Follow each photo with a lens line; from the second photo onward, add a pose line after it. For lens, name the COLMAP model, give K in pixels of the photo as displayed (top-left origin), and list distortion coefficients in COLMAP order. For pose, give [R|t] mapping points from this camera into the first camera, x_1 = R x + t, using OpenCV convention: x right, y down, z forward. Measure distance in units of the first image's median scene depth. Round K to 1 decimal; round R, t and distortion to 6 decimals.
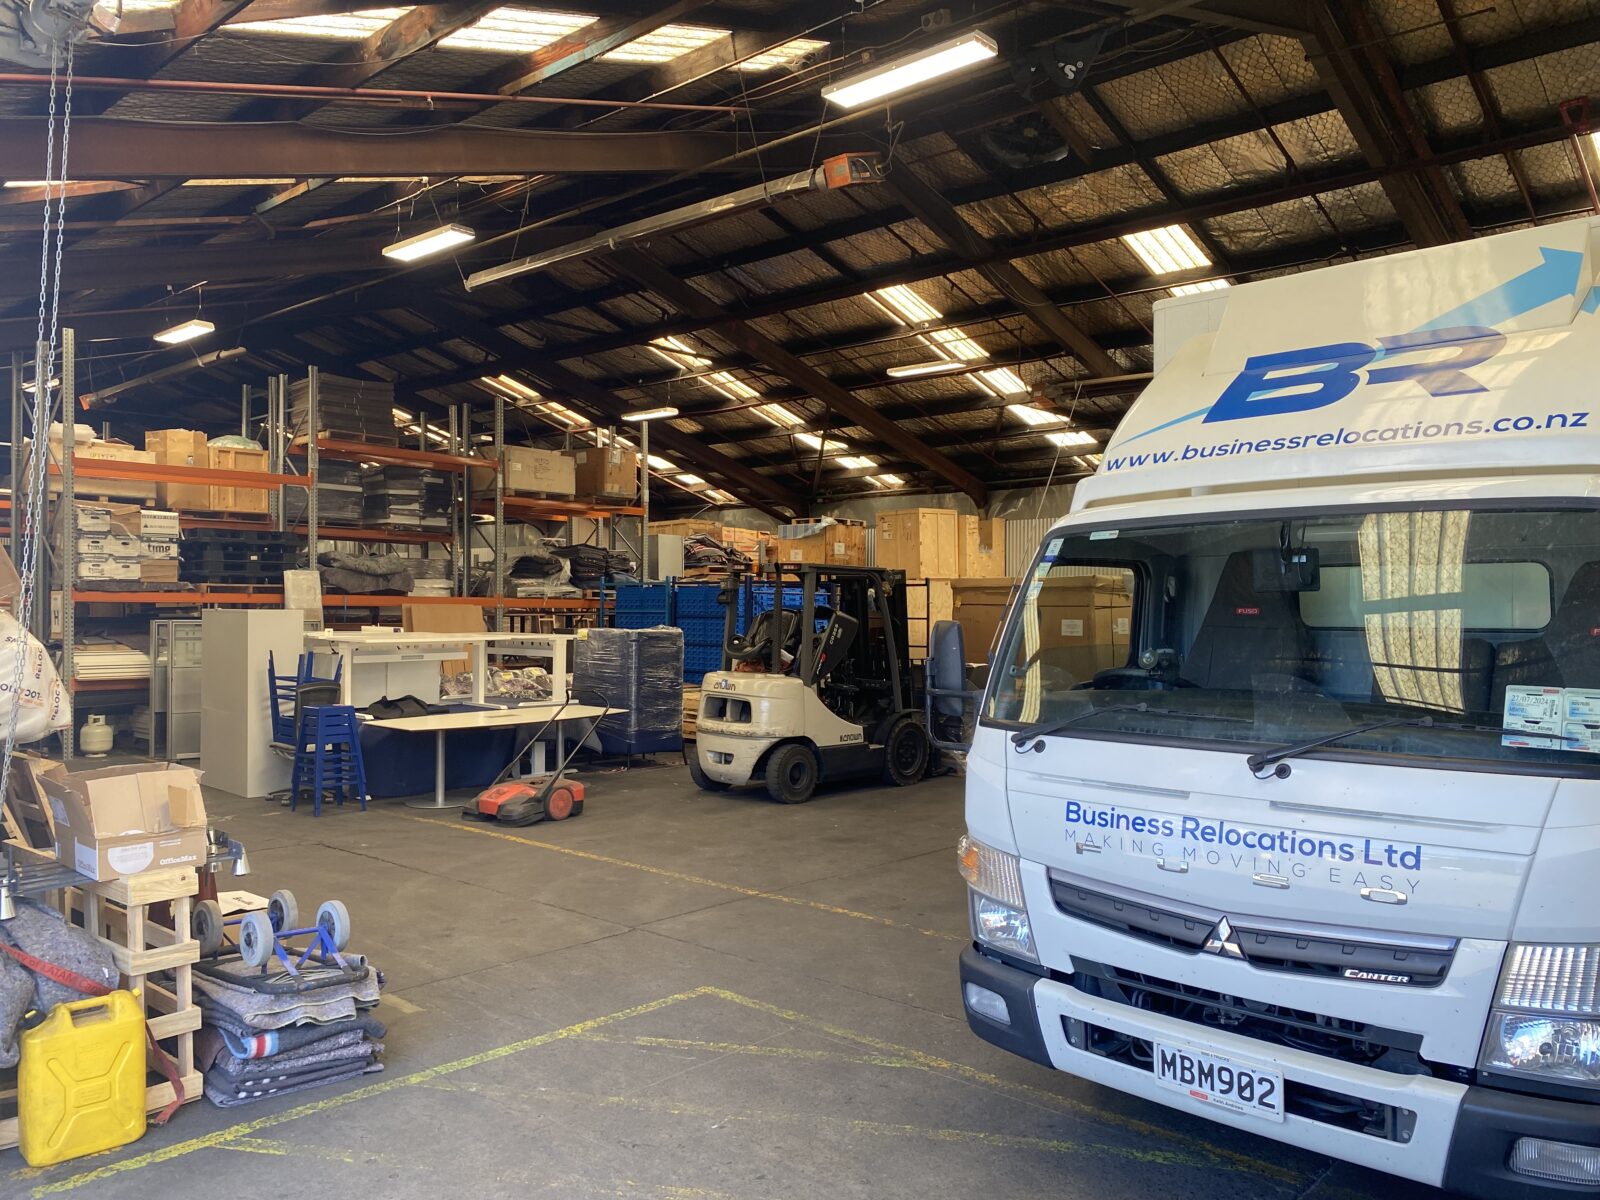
lens RADIAL K [[1214.7, 0, 805.0], [0, 1214.7, 600.3], [0, 0, 1]] dist [0.059360, -0.058300]
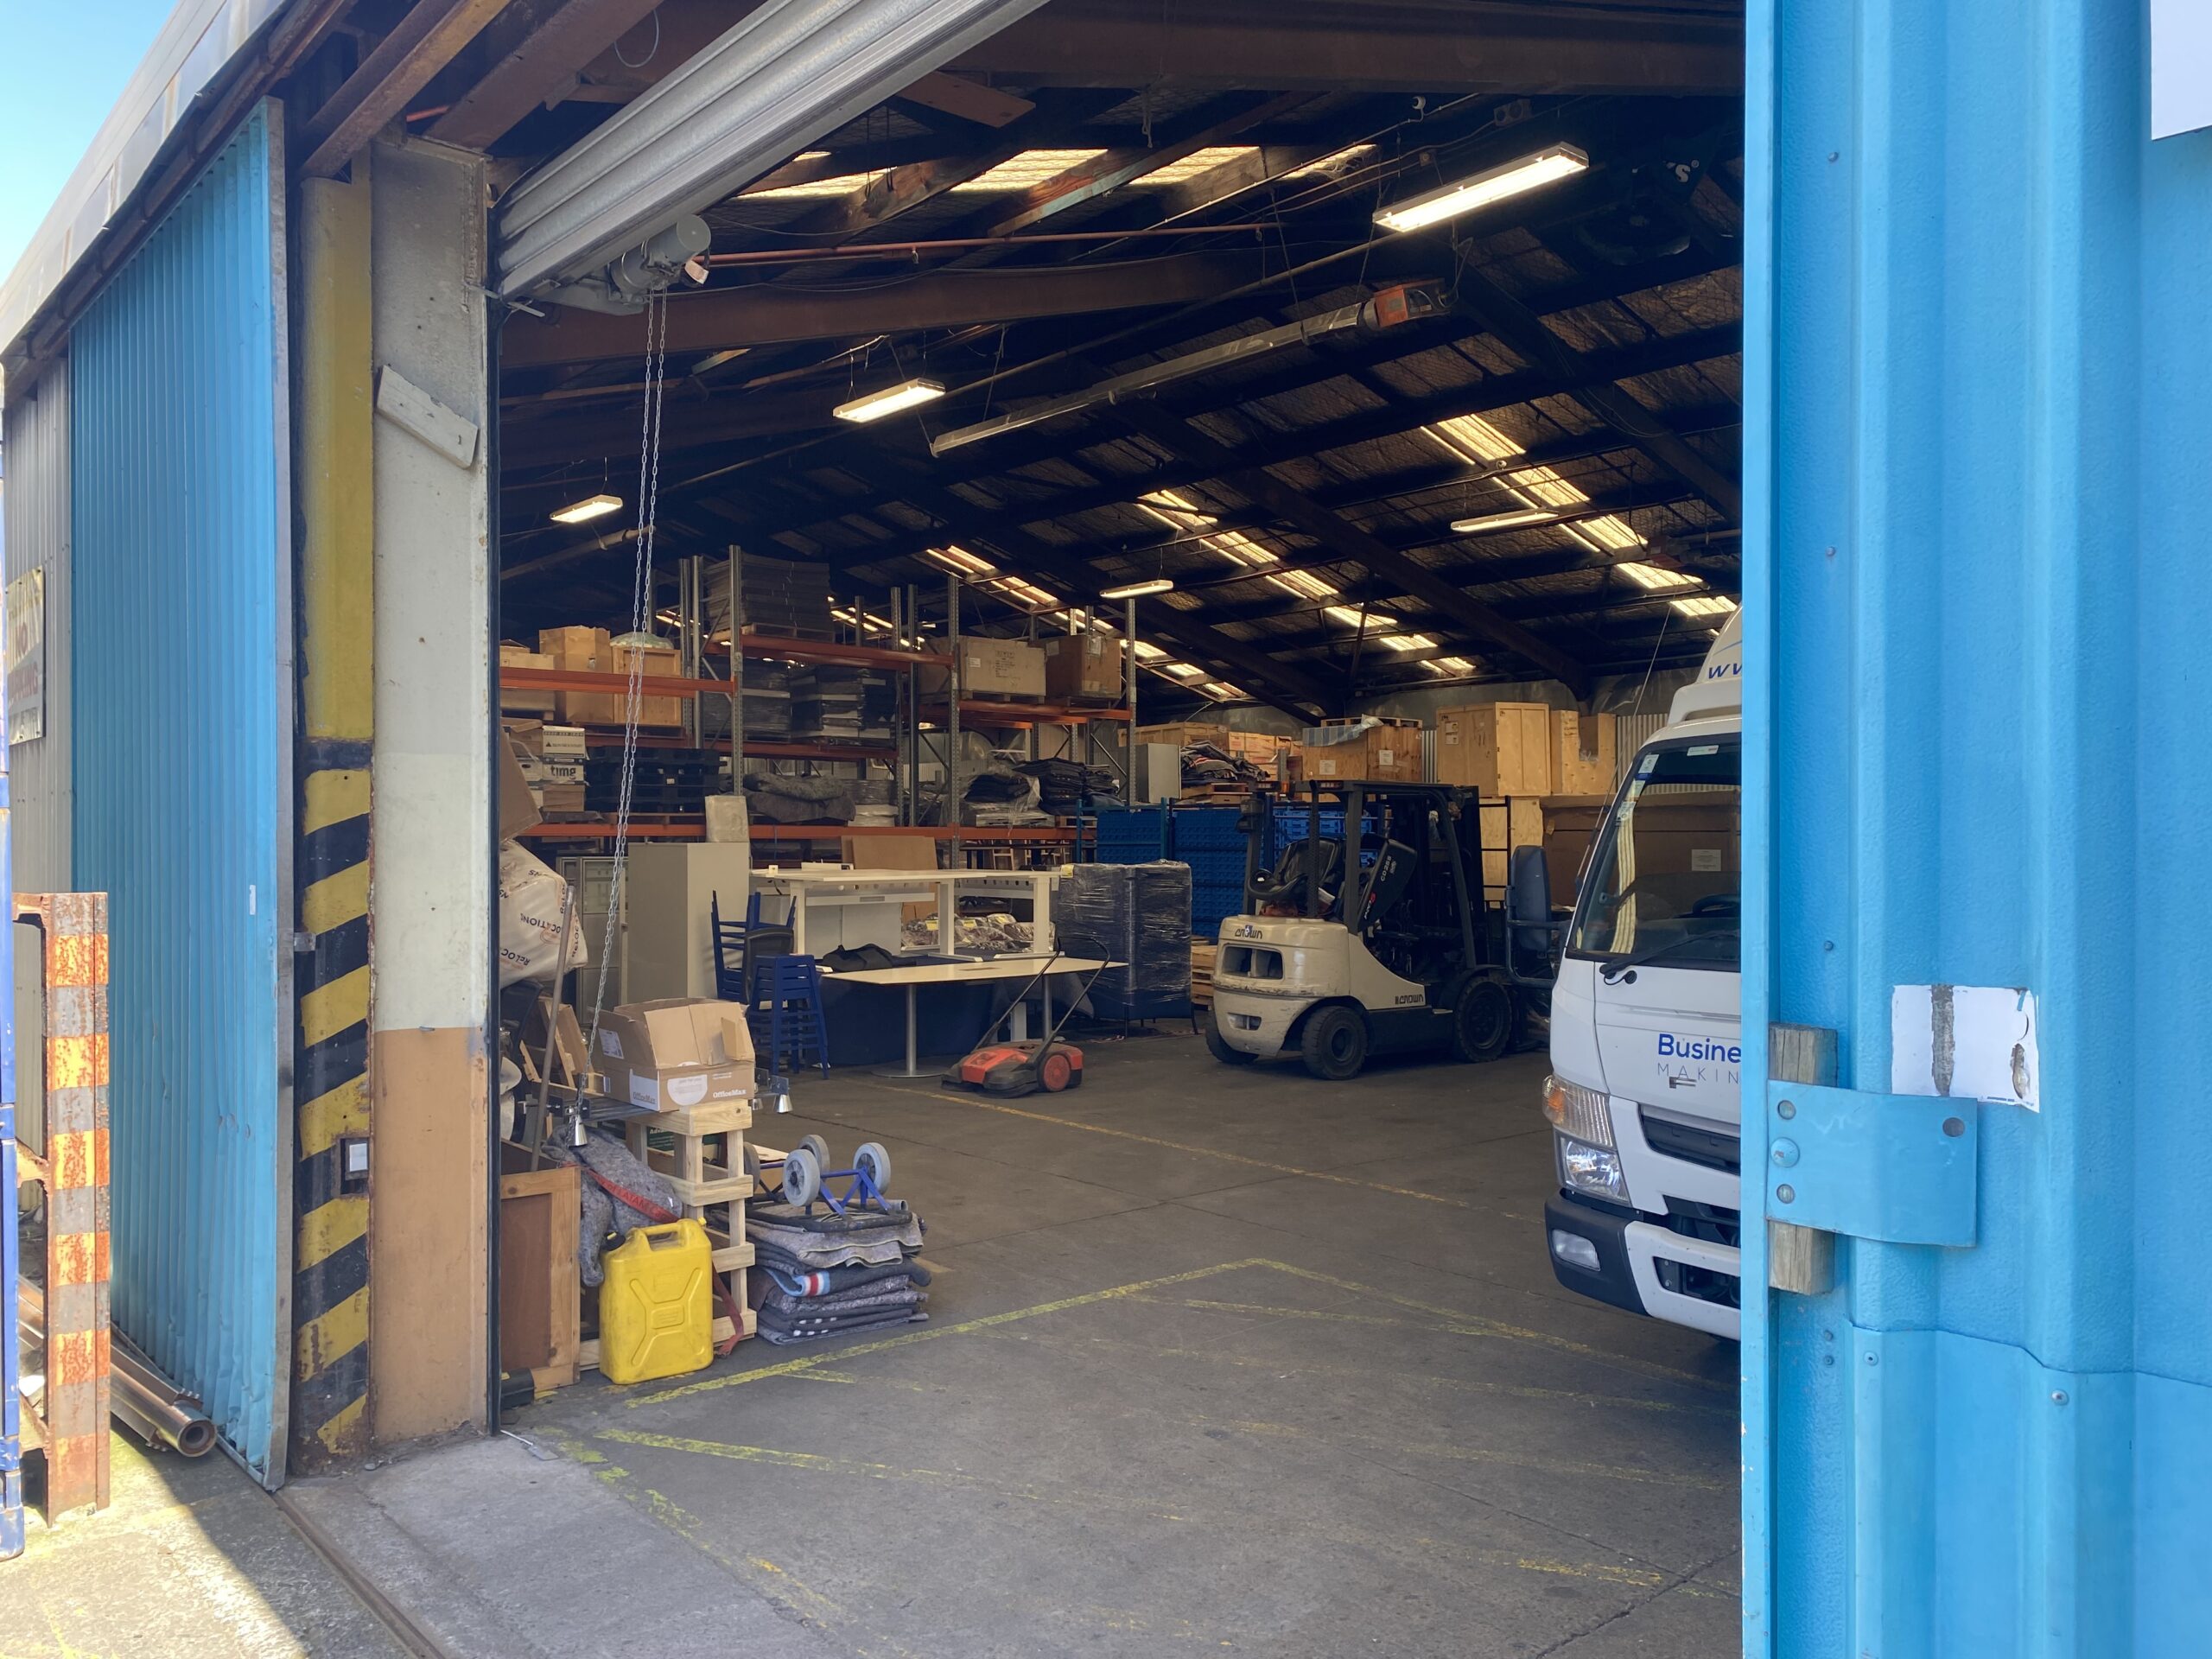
lens RADIAL K [[1679.3, 0, 1104.3], [0, 1679.3, 833.9], [0, 0, 1]] dist [0.059360, -0.058300]
pose [[0.990943, -0.008360, -0.134023, -0.012476], [0.008766, 0.999959, 0.002436, 0.000977], [0.133997, -0.003589, 0.990975, -0.126759]]
